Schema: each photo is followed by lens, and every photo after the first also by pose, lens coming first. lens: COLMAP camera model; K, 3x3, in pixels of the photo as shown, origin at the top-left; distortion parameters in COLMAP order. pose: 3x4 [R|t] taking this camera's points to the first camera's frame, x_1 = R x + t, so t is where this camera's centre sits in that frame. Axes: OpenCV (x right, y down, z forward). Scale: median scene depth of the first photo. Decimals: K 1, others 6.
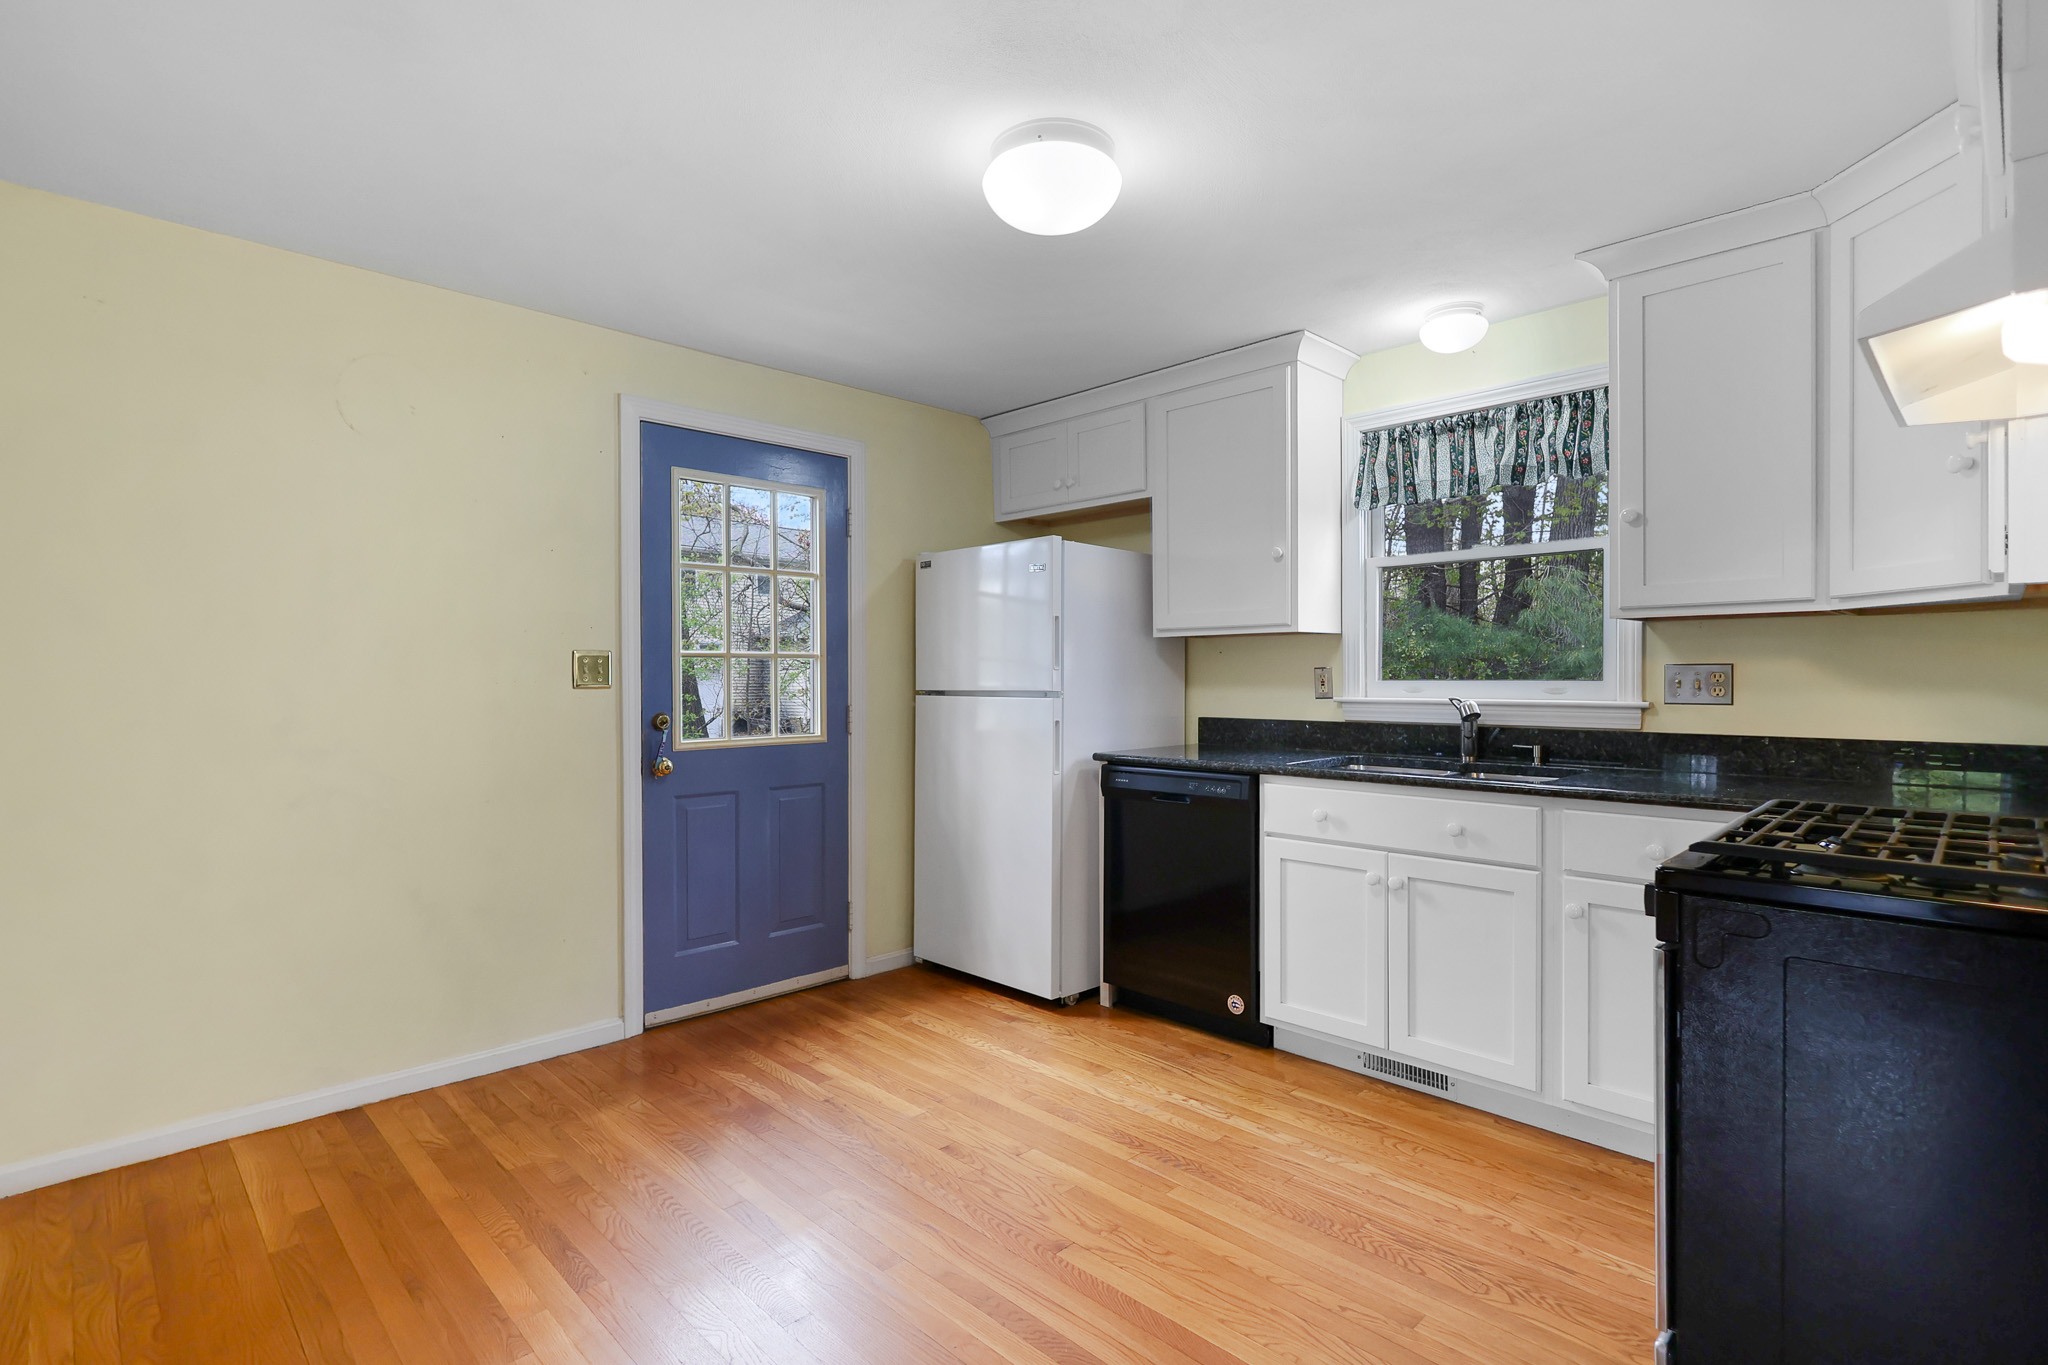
lens RADIAL K [[974.8, 0, 997.7], [0, 974.8, 680.7], [0, 0, 1]] dist [-0.003441, -0.000002]
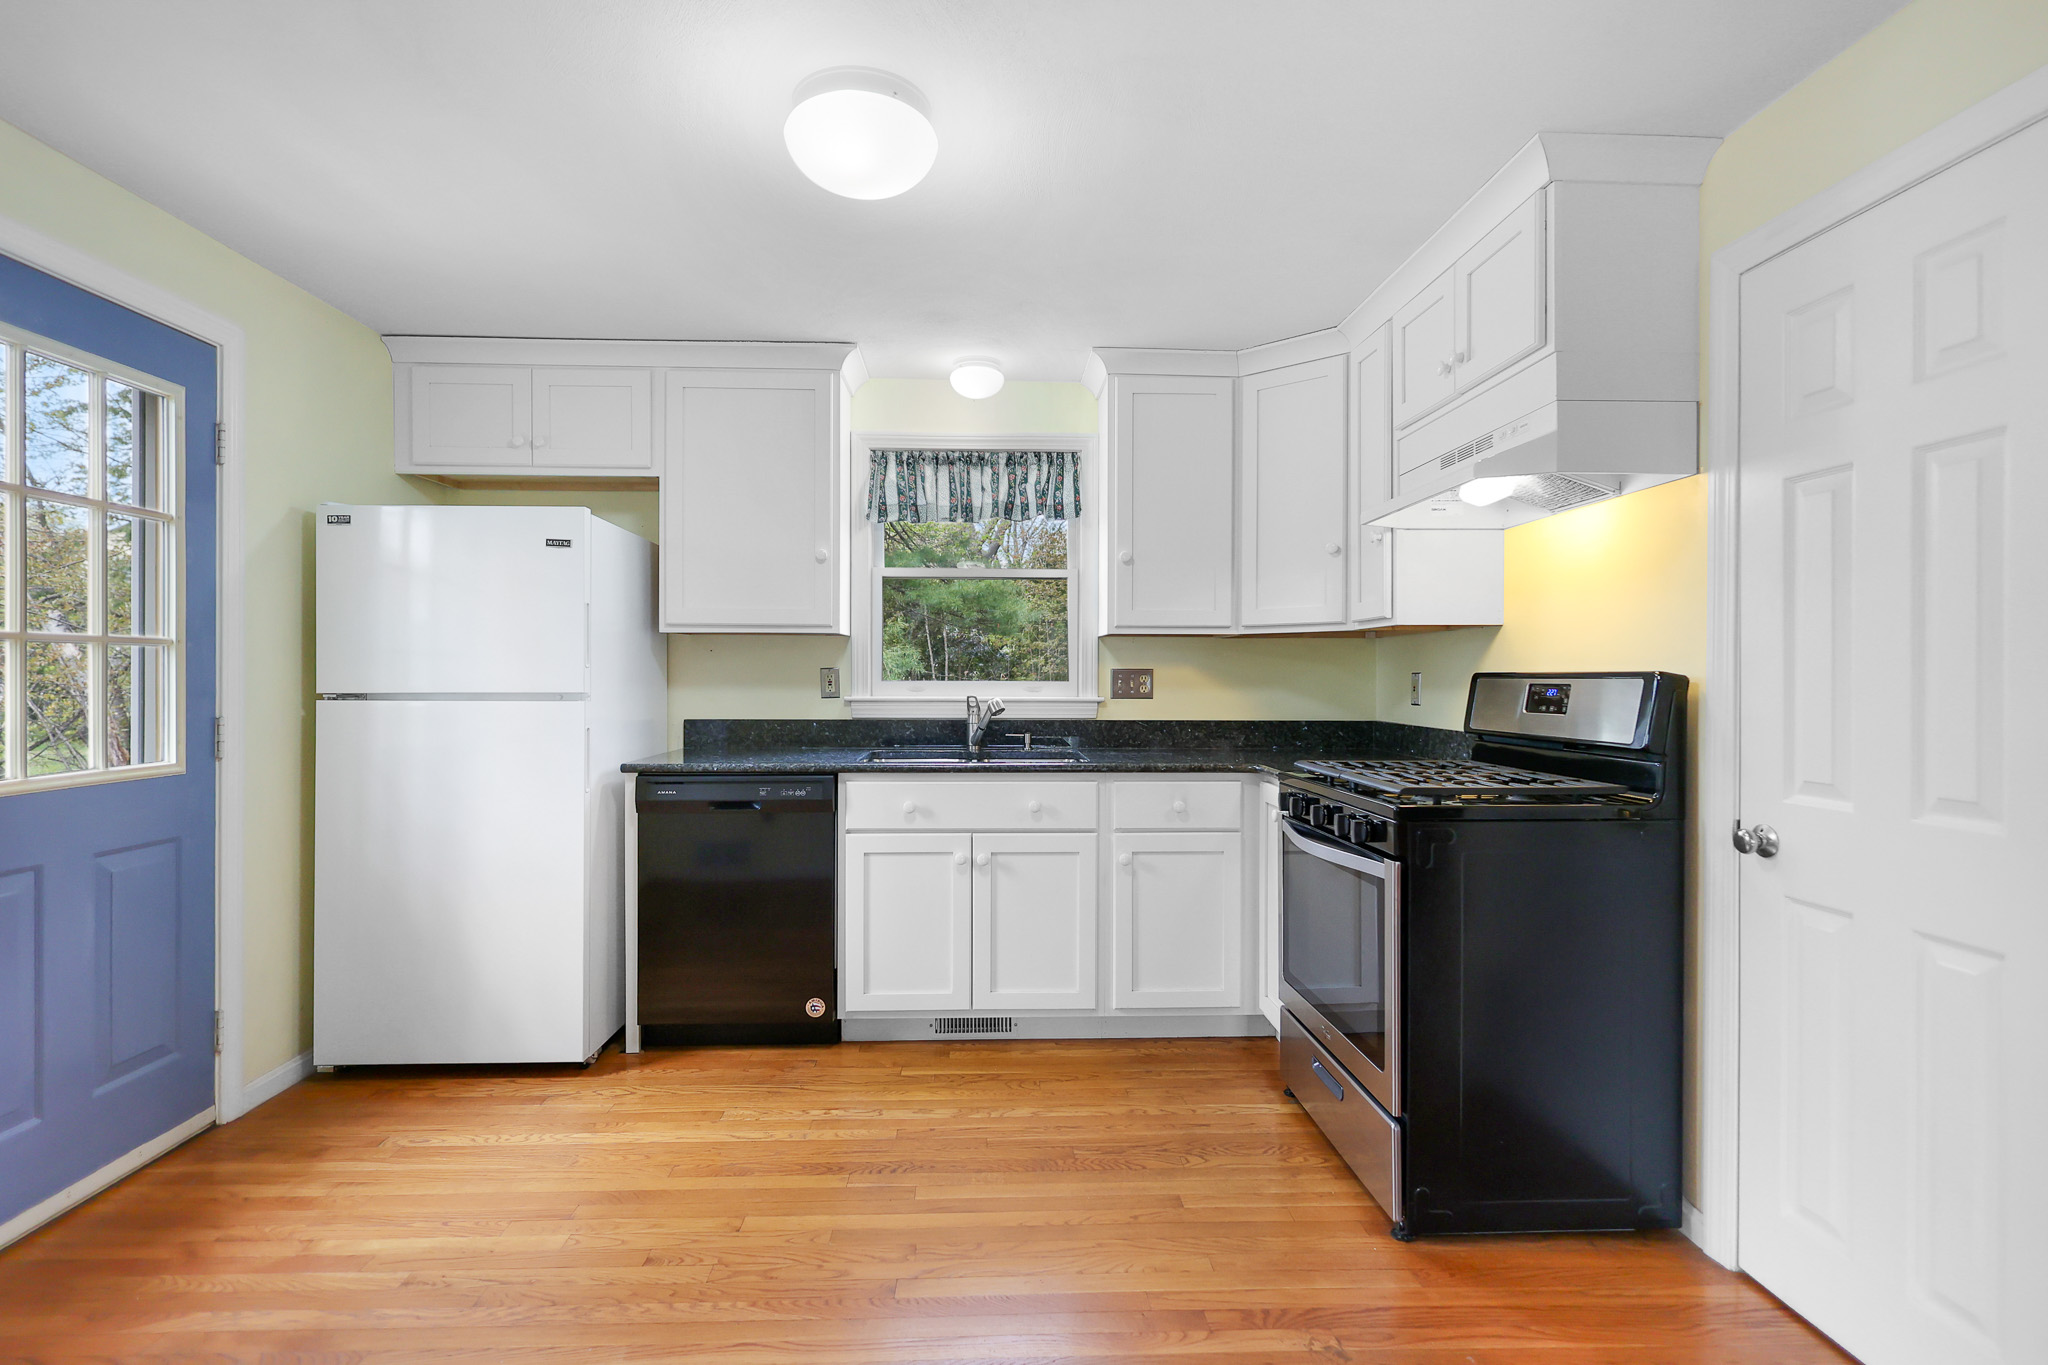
lens RADIAL K [[974.8, 0, 997.7], [0, 974.8, 680.7], [0, 0, 1]] dist [-0.003441, -0.000002]
pose [[0.669862, 0.001272, 0.742485, -0.367323], [-0.002110, 0.999998, 0.000191, -0.000761], [-0.742483, -0.001695, 0.669863, 0.198073]]
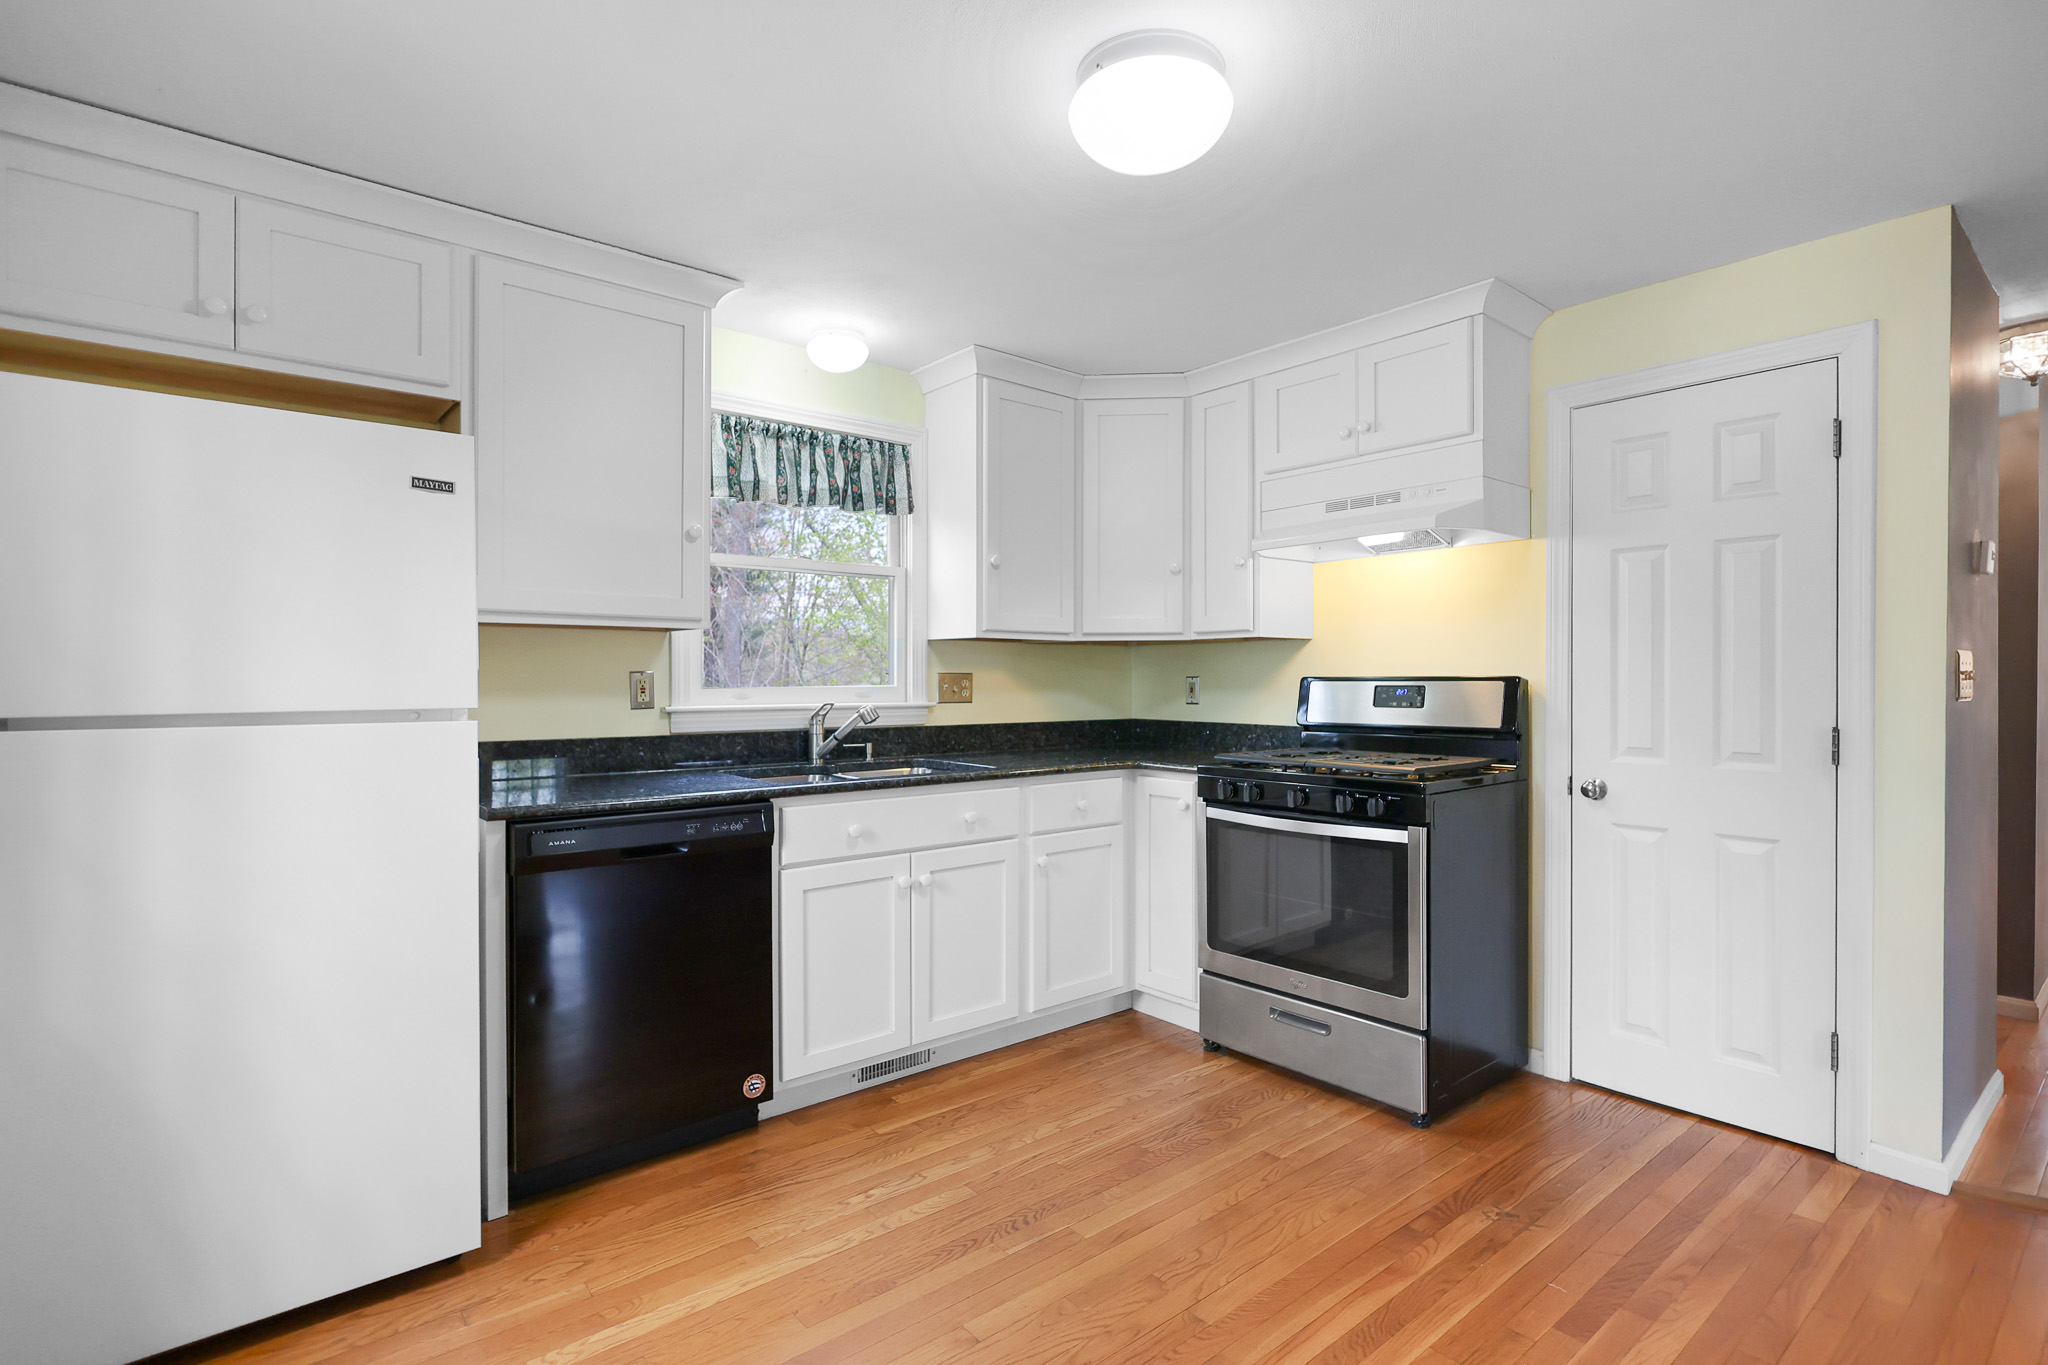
lens RADIAL K [[990.2, 0, 1008.5], [0, 990.2, 683.5], [0, 0, 1]] dist [-0.003422, -0.000273]
pose [[0.072792, -0.001731, 0.997346, -0.561317], [0.003837, 0.999992, 0.001455, -0.004036], [-0.997340, 0.003721, 0.072798, 0.724691]]
